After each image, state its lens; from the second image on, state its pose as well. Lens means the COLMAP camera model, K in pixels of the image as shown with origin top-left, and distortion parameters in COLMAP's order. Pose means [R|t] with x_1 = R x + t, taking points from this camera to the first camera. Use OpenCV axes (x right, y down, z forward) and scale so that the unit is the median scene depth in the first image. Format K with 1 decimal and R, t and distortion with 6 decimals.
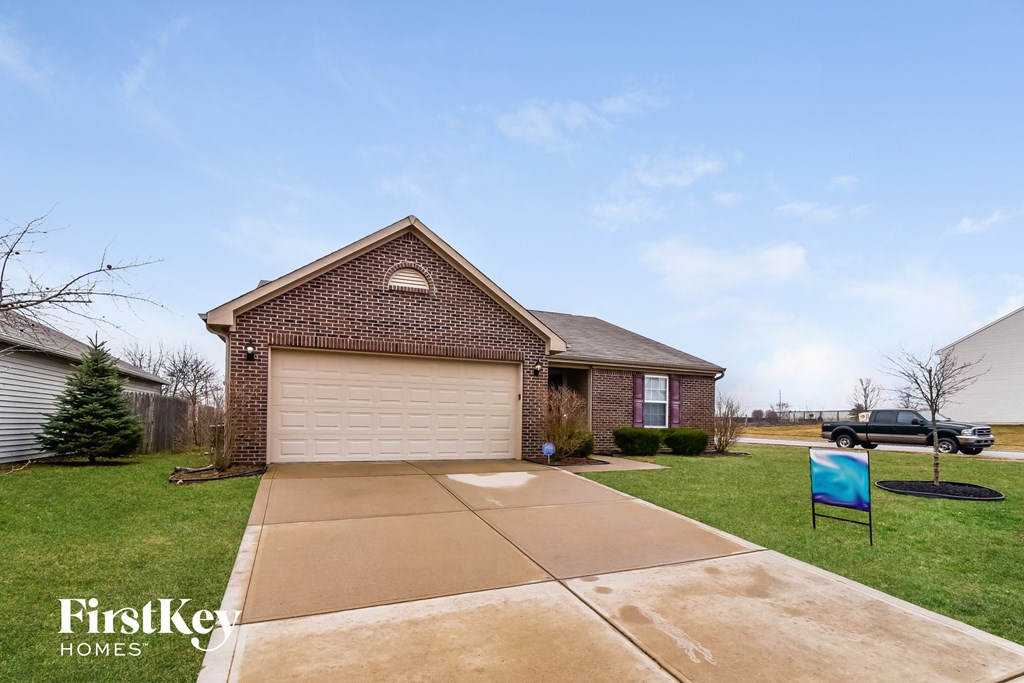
lens RADIAL K [[460.8, 0, 540.8], [0, 460.8, 341.0], [0, 0, 1]] dist [0.000328, 0.000150]
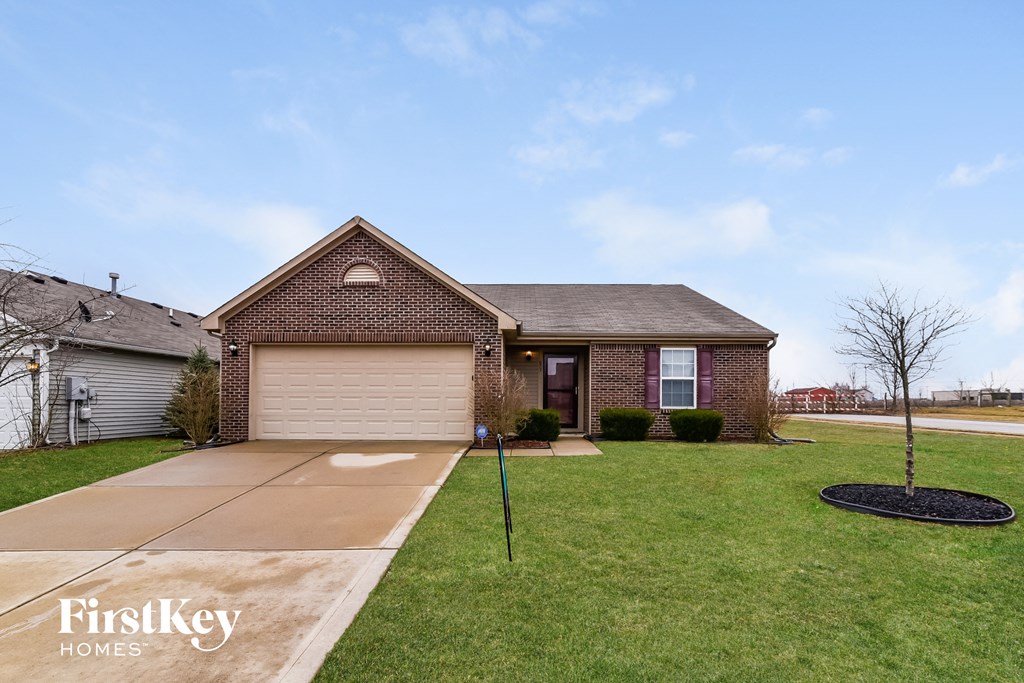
lens RADIAL K [[460.8, 0, 540.8], [0, 460.8, 341.0], [0, 0, 1]] dist [0.000328, 0.000150]
pose [[0.911703, -0.062922, -0.406003, 0.527591], [0.078795, 0.996637, 0.022480, 0.032543], [0.403223, -0.052486, 0.913595, 0.161605]]
